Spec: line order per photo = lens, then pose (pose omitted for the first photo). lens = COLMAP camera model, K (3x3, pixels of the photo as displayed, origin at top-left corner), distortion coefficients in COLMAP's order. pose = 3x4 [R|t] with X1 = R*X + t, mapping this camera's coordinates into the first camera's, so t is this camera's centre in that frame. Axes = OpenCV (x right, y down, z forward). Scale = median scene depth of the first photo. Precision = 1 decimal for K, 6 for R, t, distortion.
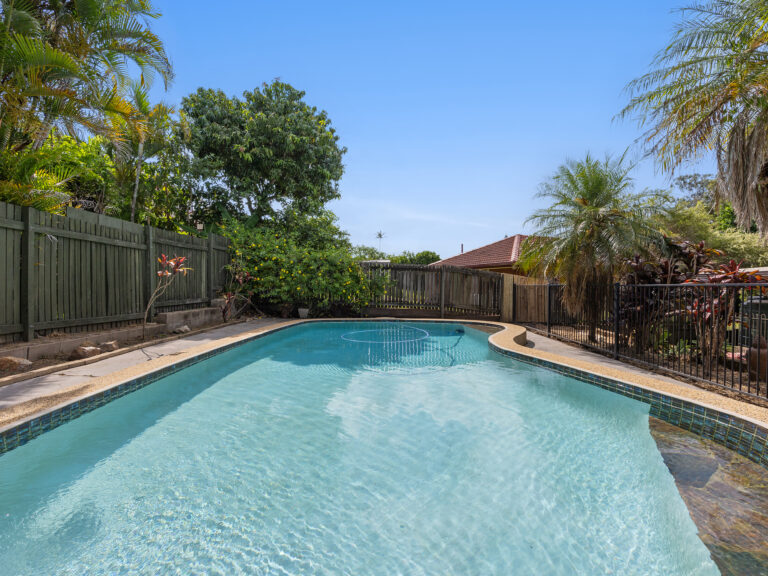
lens RADIAL K [[347.6, 0, 386.7], [0, 347.6, 286.8], [0, 0, 1]] dist [-0.000222, -0.000616]
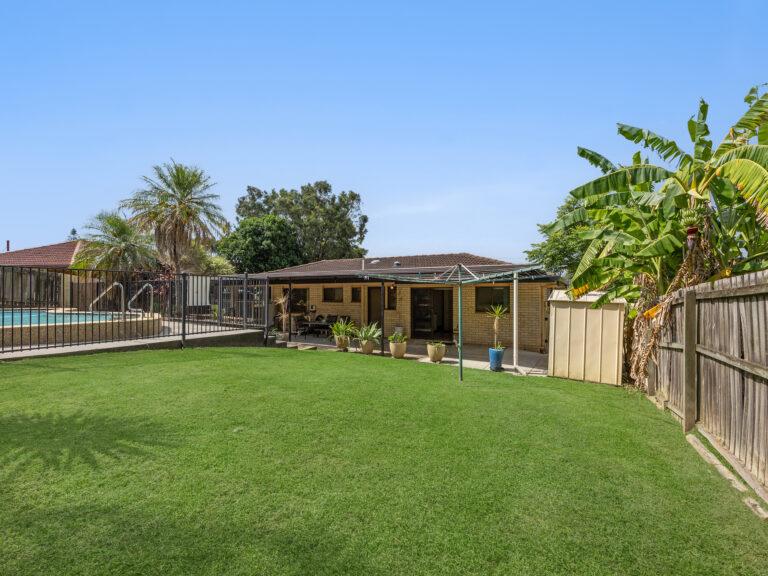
lens RADIAL K [[347.6, 0, 388.8], [0, 347.6, 290.2], [0, 0, 1]] dist [-0.000222, -0.000616]
pose [[0.486965, 0.009002, 0.873375, -0.185104], [-0.002104, 0.999956, -0.009134, 0.030500], [-0.873419, 0.002610, 0.486963, -0.650033]]
